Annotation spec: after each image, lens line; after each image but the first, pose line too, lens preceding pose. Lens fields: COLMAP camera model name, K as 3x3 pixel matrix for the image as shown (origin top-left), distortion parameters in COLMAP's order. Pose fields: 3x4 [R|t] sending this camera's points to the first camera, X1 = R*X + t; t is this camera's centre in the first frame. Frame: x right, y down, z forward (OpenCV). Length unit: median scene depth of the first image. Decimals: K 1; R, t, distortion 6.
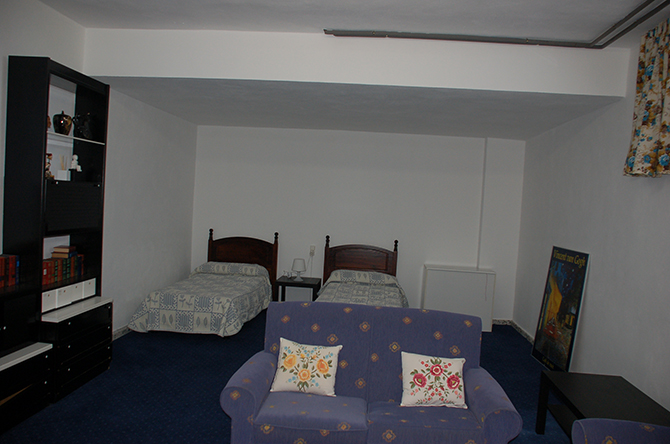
lens RADIAL K [[490.2, 0, 337.2], [0, 490.2, 197.4], [0, 0, 1]] dist [-0.090637, 0.009873]
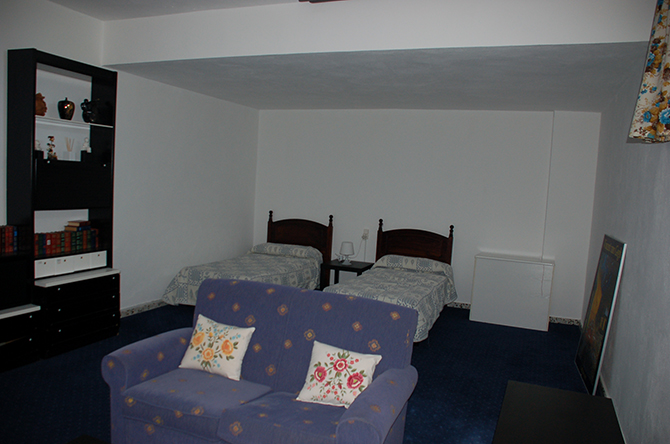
lens RADIAL K [[490.2, 0, 337.2], [0, 490.2, 197.4], [0, 0, 1]] dist [-0.090637, 0.009873]
pose [[0.956630, 0.004534, -0.291271, 0.347976], [0.002782, 0.999691, 0.024700, 0.024597], [0.291293, -0.024439, 0.956322, 0.126056]]
